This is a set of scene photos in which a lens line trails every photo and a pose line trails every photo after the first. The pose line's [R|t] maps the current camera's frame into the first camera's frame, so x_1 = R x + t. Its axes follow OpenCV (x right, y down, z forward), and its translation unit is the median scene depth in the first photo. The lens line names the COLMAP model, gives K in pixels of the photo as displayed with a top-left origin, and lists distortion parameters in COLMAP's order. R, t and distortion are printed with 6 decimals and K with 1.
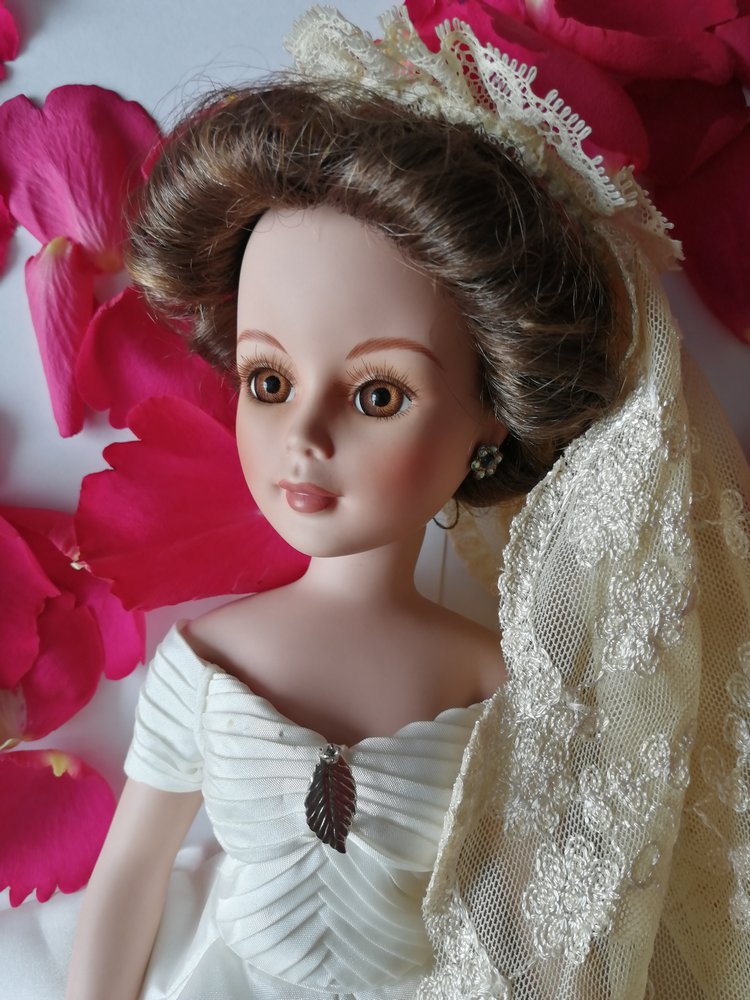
lens RADIAL K [[798.4, 0, 374.6], [0, 798.4, 503.2], [0, 0, 1]] dist [0.002946, -0.036195]
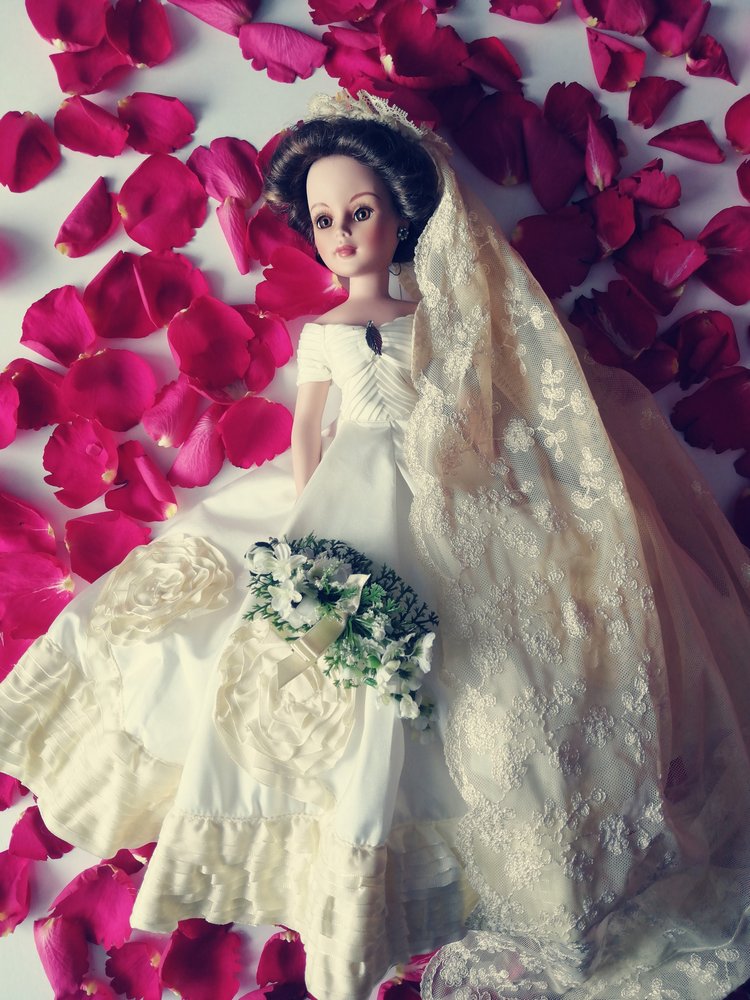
lens RADIAL K [[764.4, 0, 375.0], [0, 764.4, 500.0], [0, 0, 1]] dist [0.006598, 0.002753]
pose [[0.978860, -0.204436, 0.006220, -0.187562], [0.204507, 0.978757, -0.014558, 0.983679], [-0.003112, 0.015523, 0.999875, -1.894199]]
